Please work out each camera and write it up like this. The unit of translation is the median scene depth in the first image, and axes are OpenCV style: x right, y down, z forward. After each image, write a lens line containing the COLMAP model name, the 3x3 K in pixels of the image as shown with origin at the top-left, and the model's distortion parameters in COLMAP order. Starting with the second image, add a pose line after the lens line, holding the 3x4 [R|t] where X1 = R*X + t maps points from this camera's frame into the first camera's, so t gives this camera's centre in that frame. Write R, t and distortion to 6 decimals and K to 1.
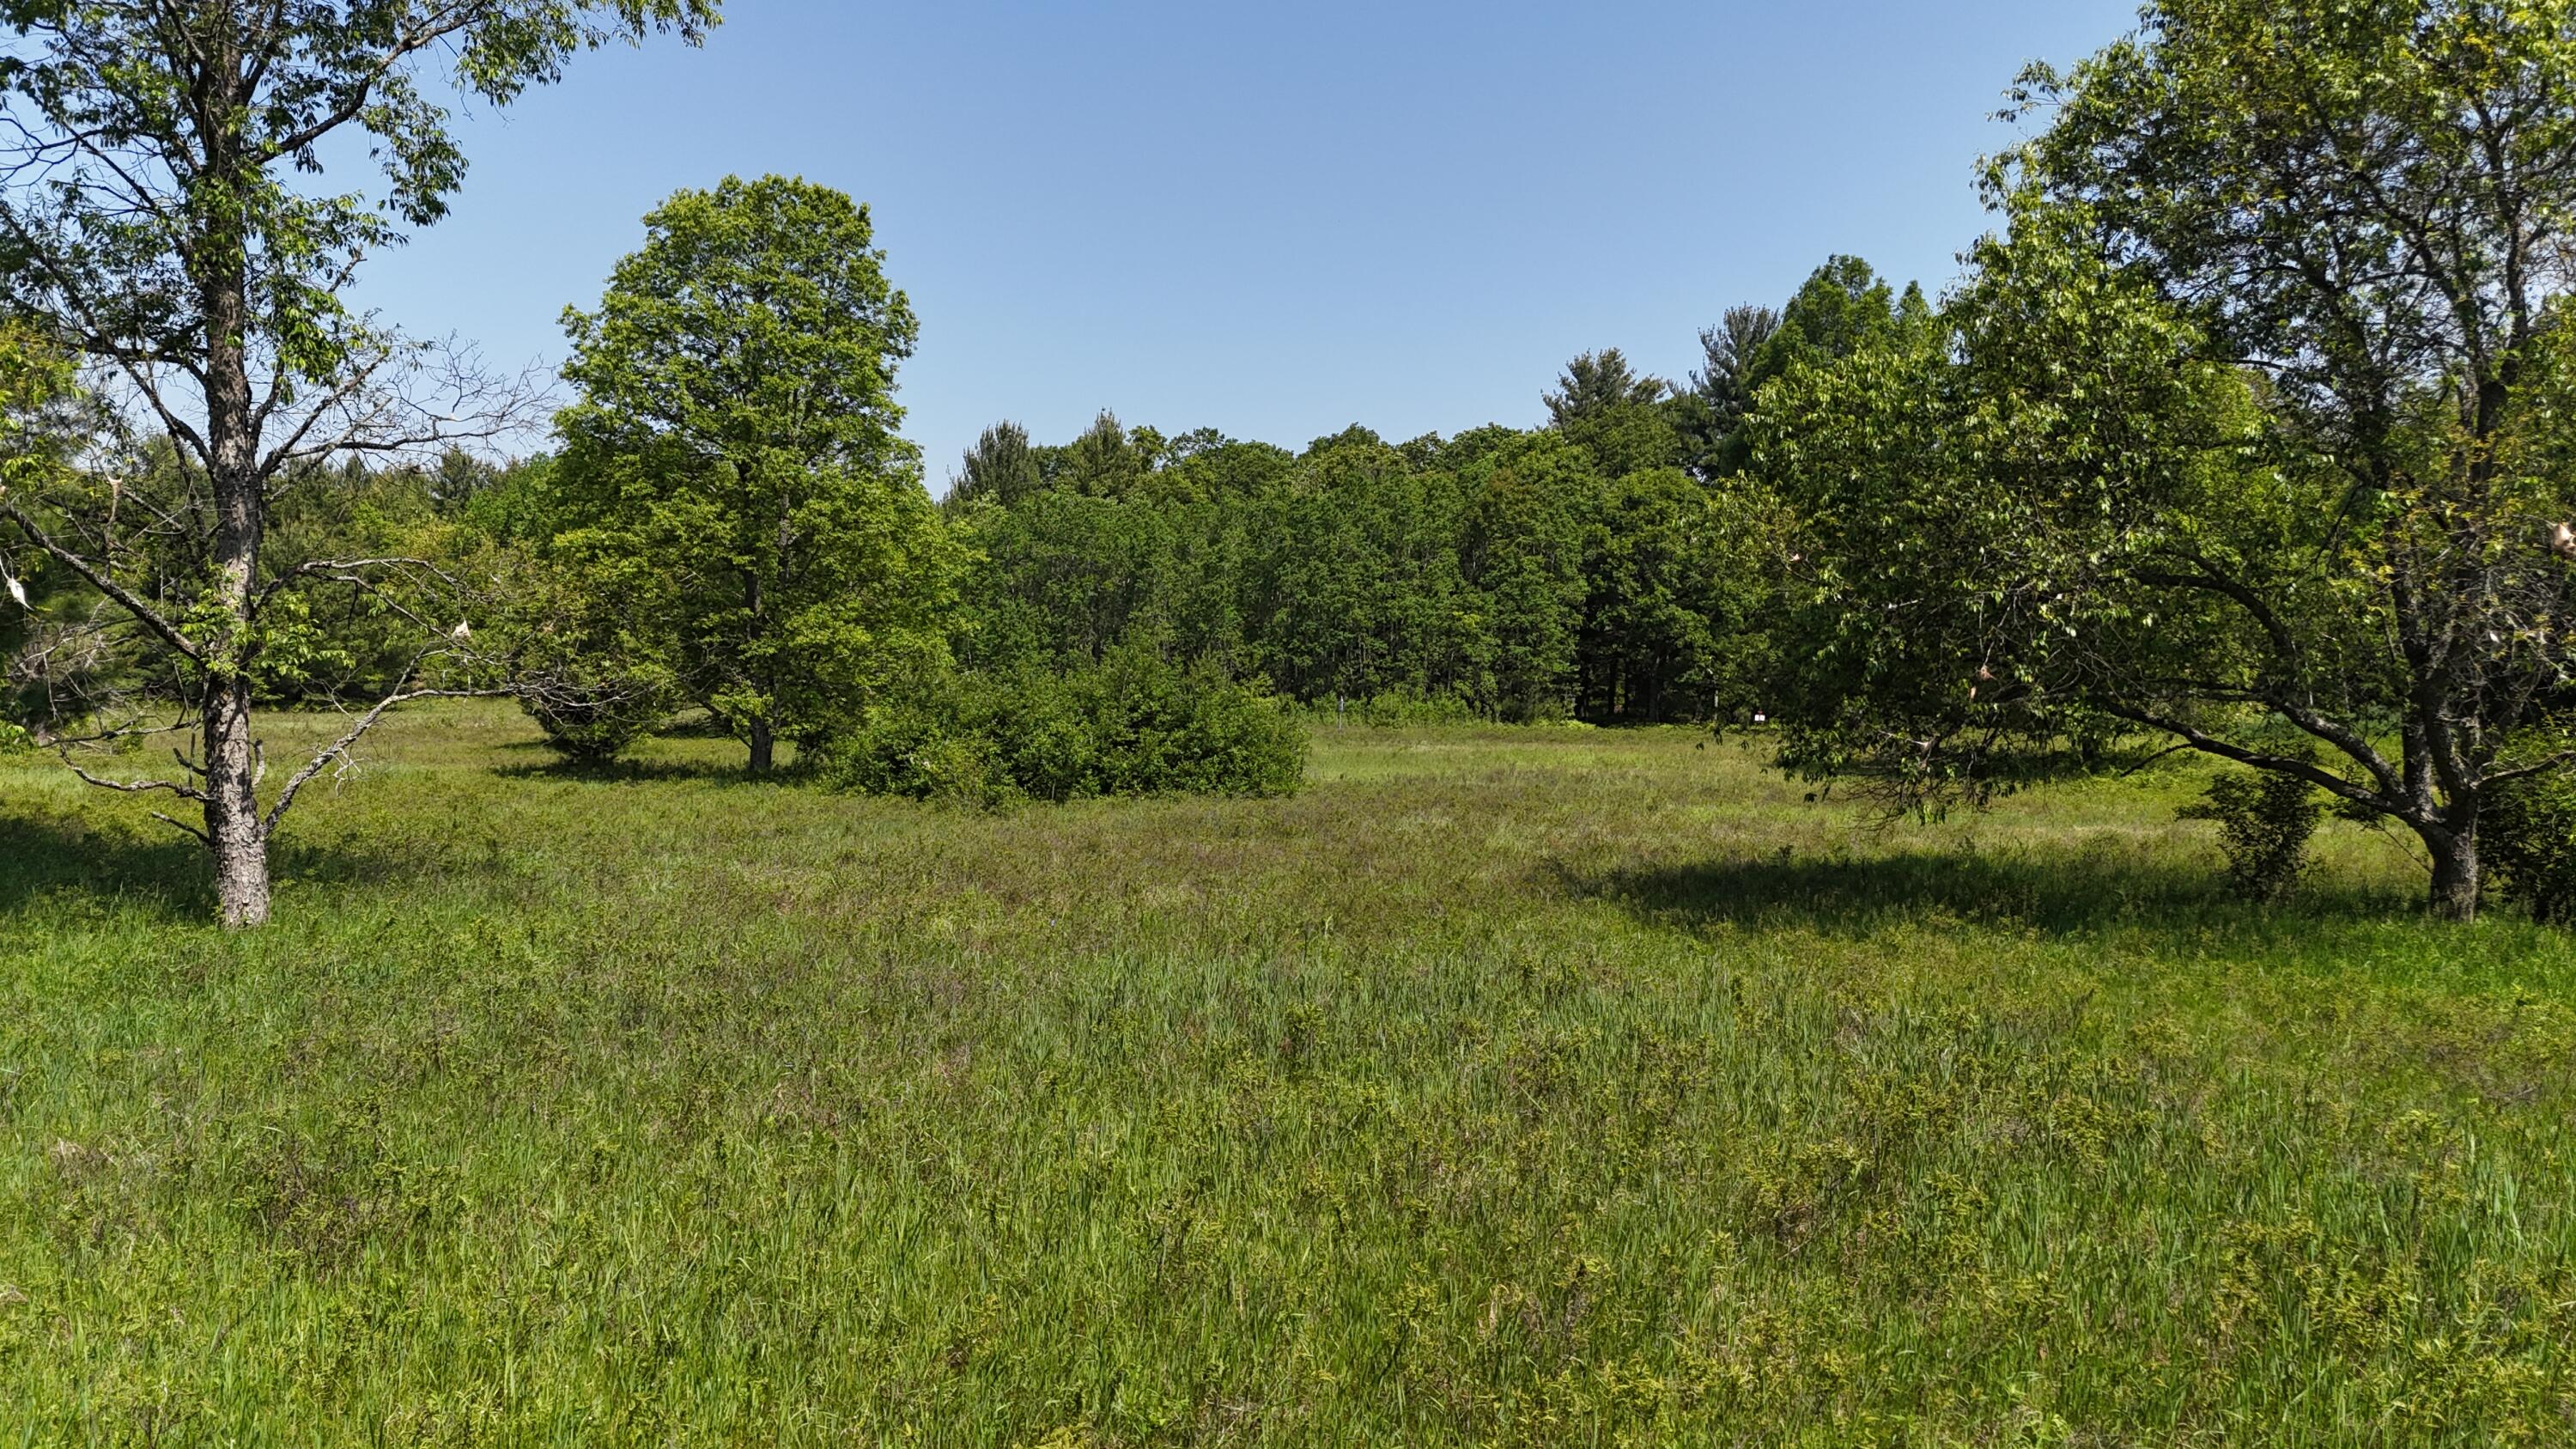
lens RADIAL K [[1891.9, 0, 1302.2], [0, 1891.9, 714.6], [0, 0, 1]] dist [0.050811, -0.038869]
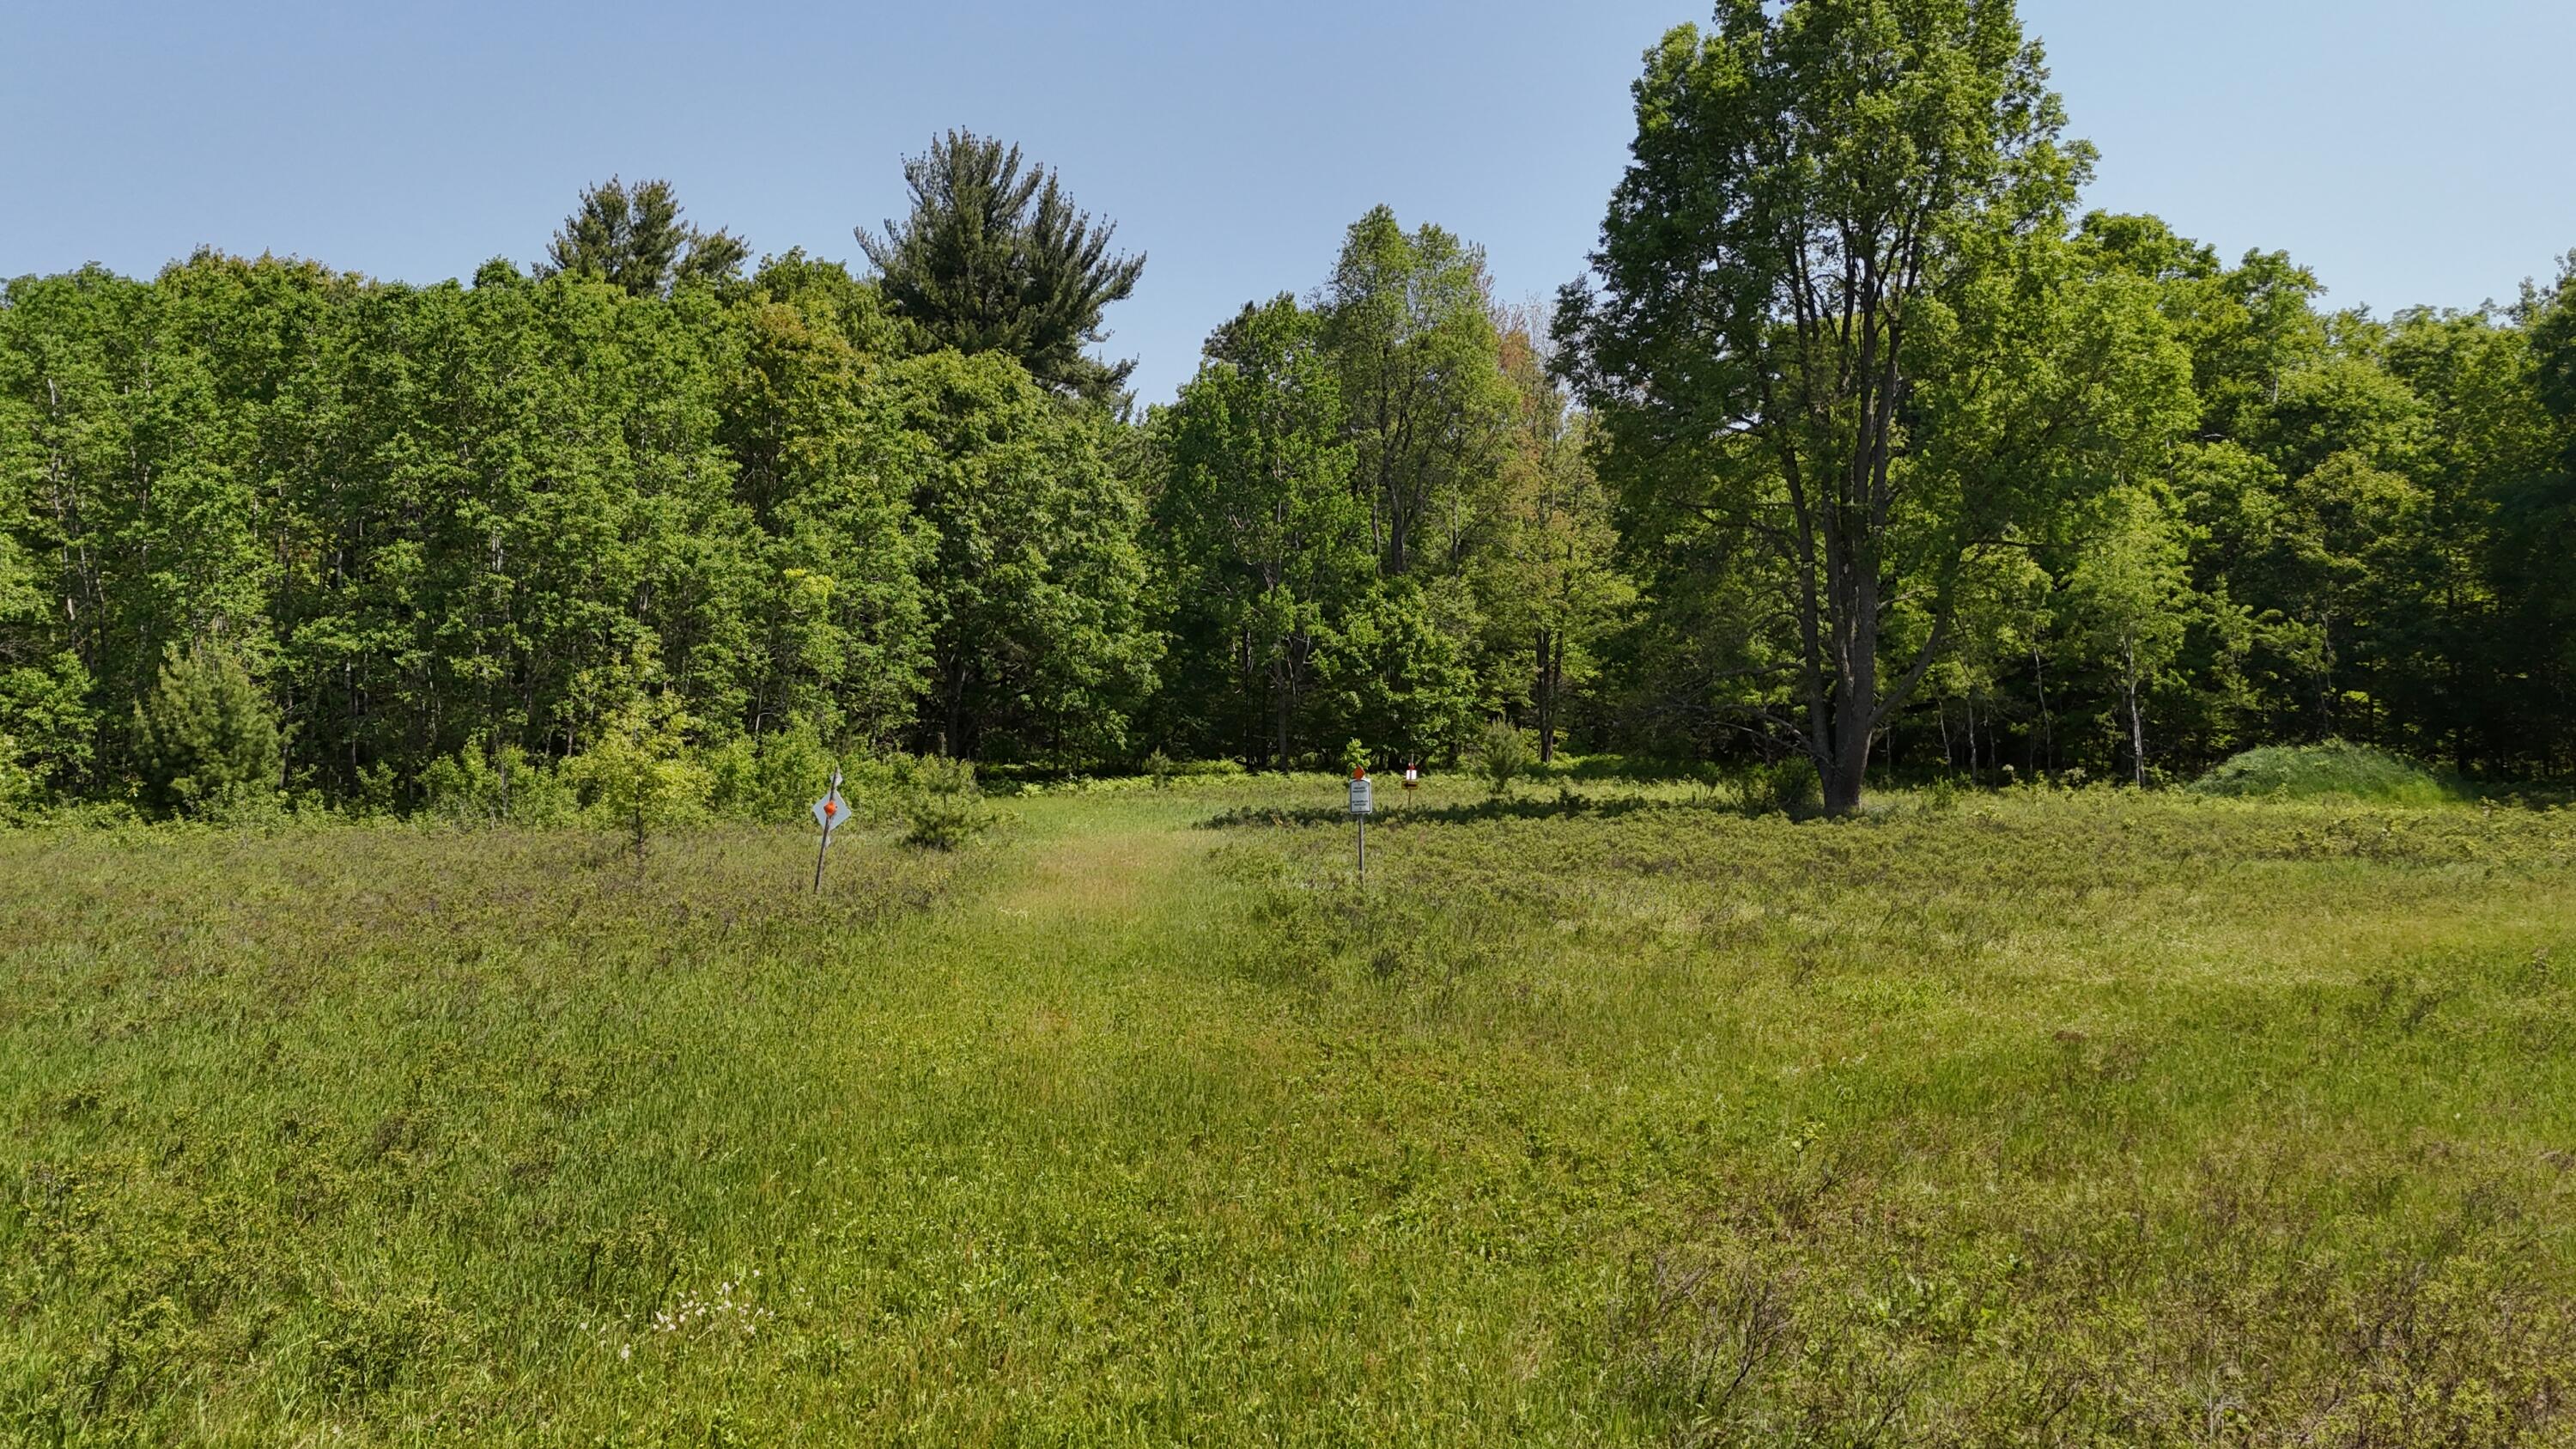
lens RADIAL K [[1891.9, 0, 1302.6], [0, 1891.9, 722.8], [0, 0, 1]] dist [0.050811, -0.038869]
pose [[0.741394, -0.009183, 0.671007, -0.137325], [0.015657, 0.999871, -0.003615, -0.010668], [-0.670887, 0.013186, 0.741442, 0.519593]]
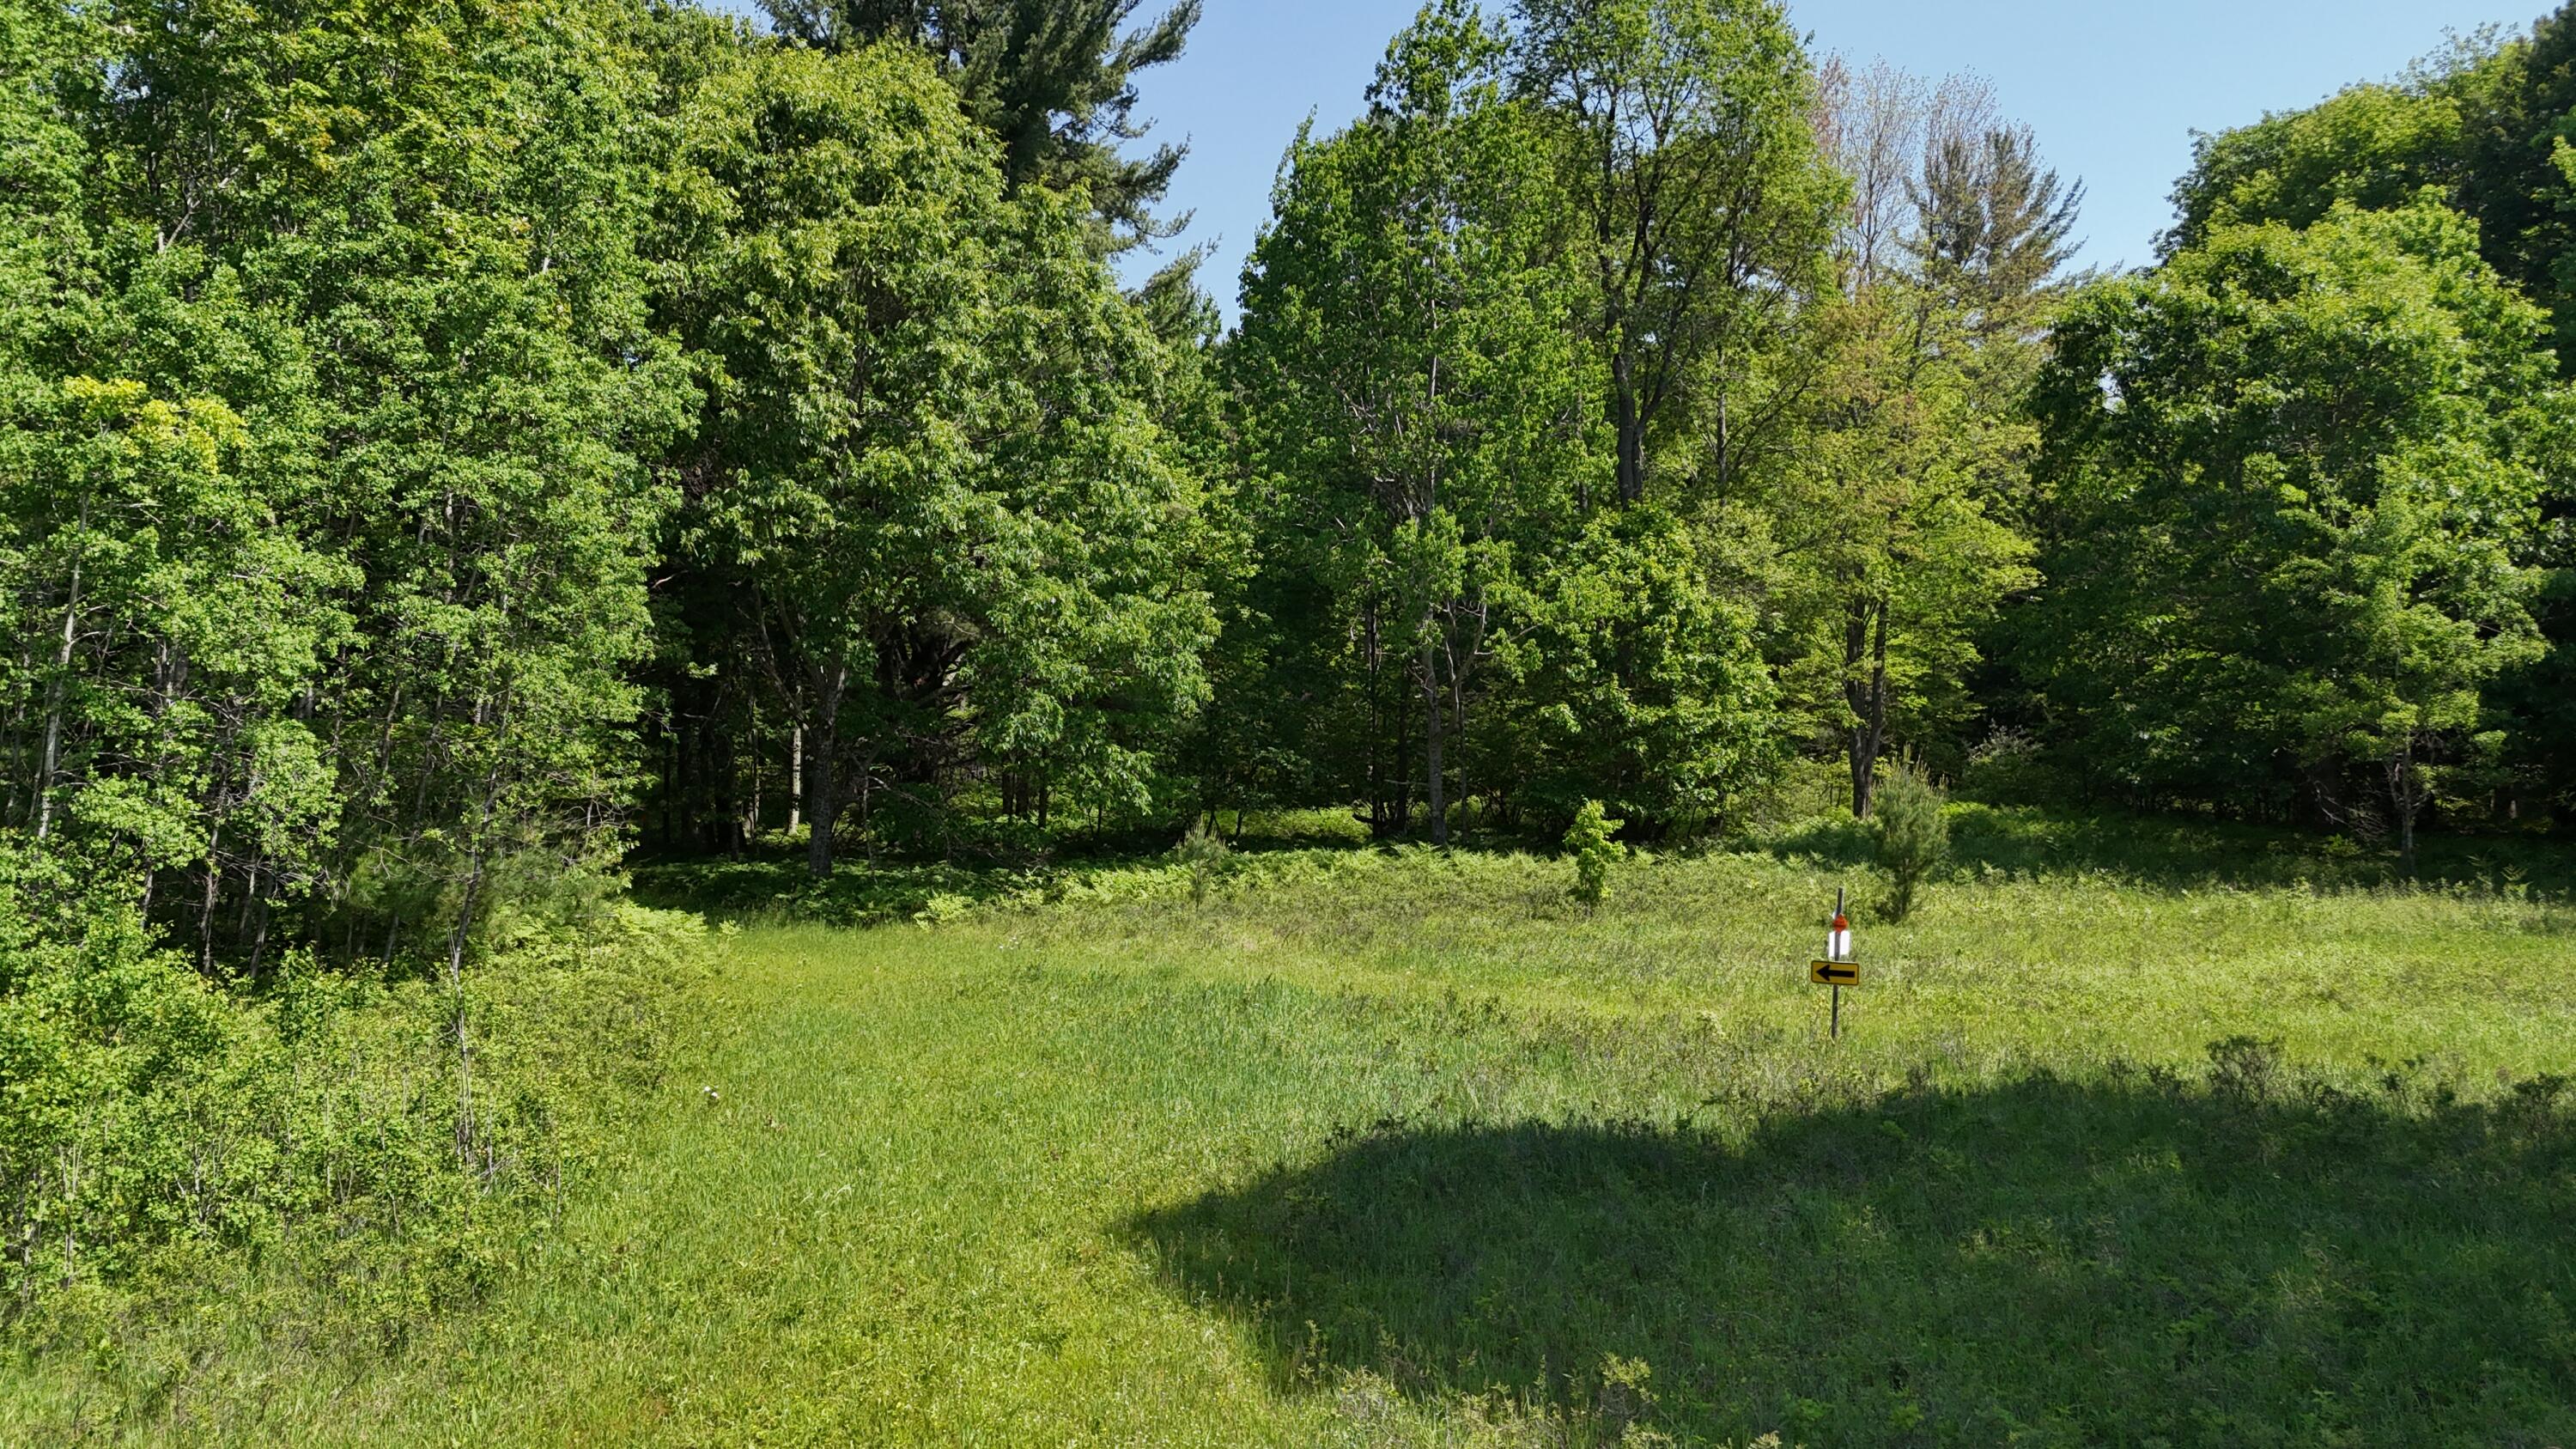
lens RADIAL K [[1891.9, 0, 1276.9], [0, 1891.9, 731.5], [0, 0, 1]] dist [0.050811, -0.038869]
pose [[0.790295, -0.012966, 0.612589, 0.055835], [0.016656, 0.999861, -0.000325, -0.019482], [-0.612500, 0.010460, 0.790401, 0.748786]]
